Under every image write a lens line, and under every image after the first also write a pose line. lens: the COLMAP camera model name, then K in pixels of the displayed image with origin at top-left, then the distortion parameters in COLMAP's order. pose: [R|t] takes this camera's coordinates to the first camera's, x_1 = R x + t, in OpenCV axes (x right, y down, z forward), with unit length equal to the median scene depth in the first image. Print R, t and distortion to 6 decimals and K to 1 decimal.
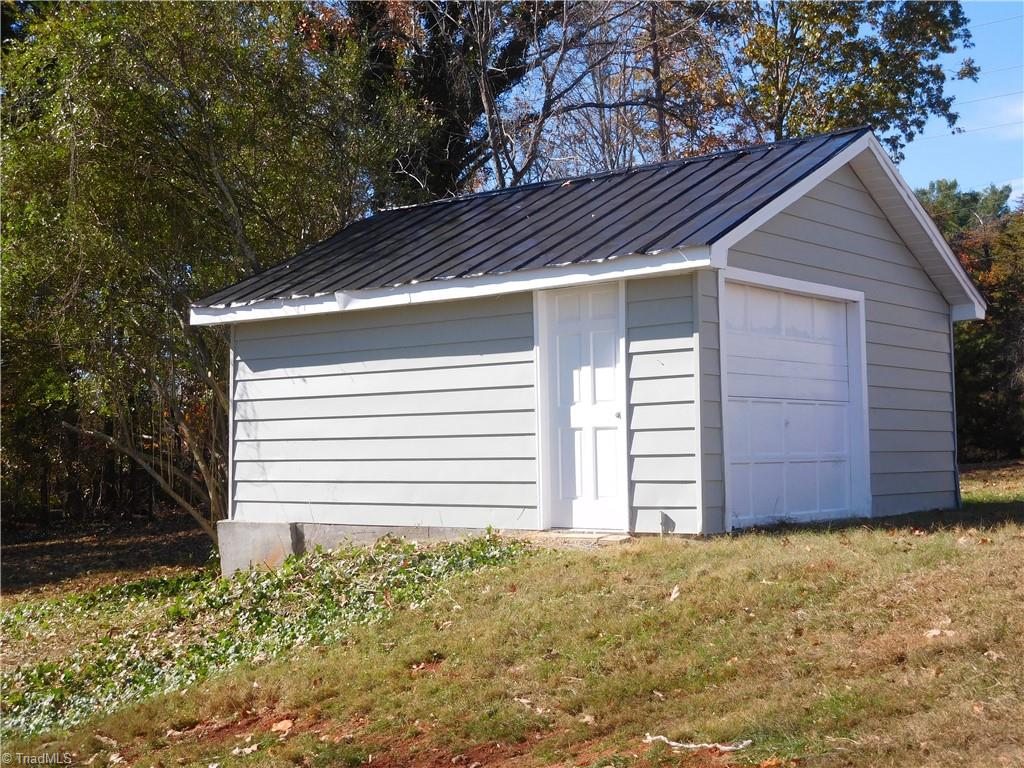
lens RADIAL K [[1311.8, 0, 512.0], [0, 1311.8, 384.0], [0, 0, 1]] dist [-0.016663, -0.047063]
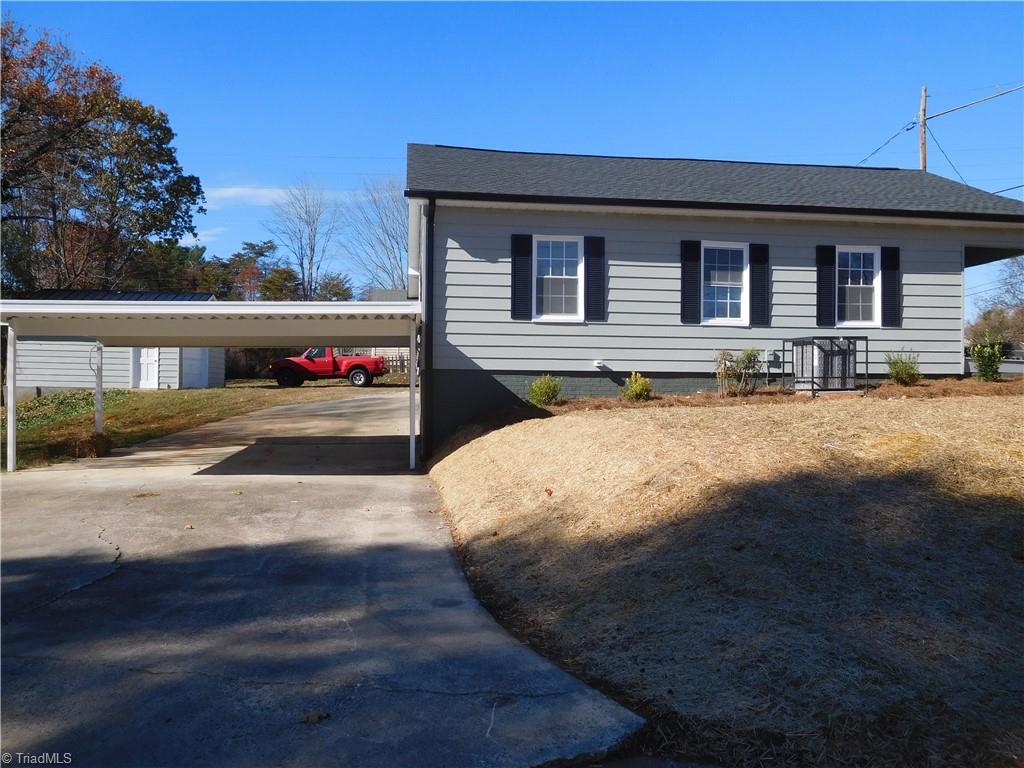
lens RADIAL K [[771.4, 0, 512.0], [0, 771.4, 384.0], [0, 0, 1]] dist [-0.010898, -0.000701]
pose [[0.717387, 0.028002, 0.696112, -0.647533], [-0.066427, 0.997389, 0.028337, -0.038613], [-0.693501, -0.066569, 0.717373, -1.250105]]
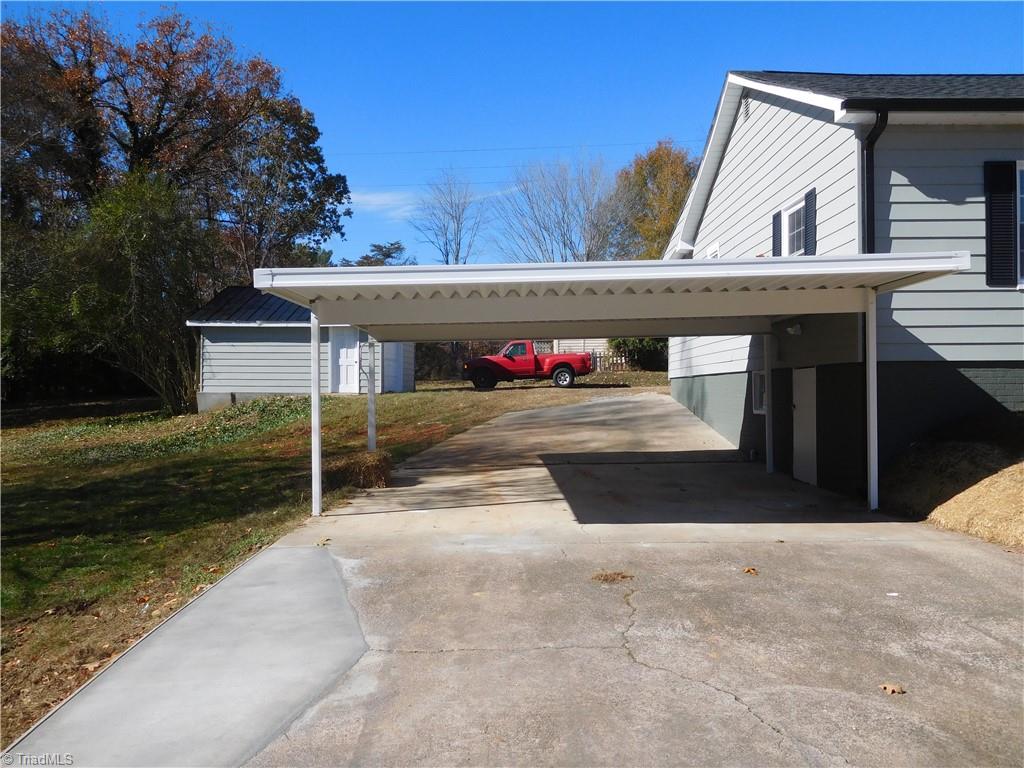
lens RADIAL K [[763.4, 0, 512.0], [0, 763.4, 384.0], [0, 0, 1]] dist [-0.050130, 0.066732]
pose [[0.798988, 0.015932, 0.601136, -0.689815], [-0.047523, 0.998195, 0.036709, -0.011819], [-0.599466, -0.057898, 0.798303, -0.802777]]
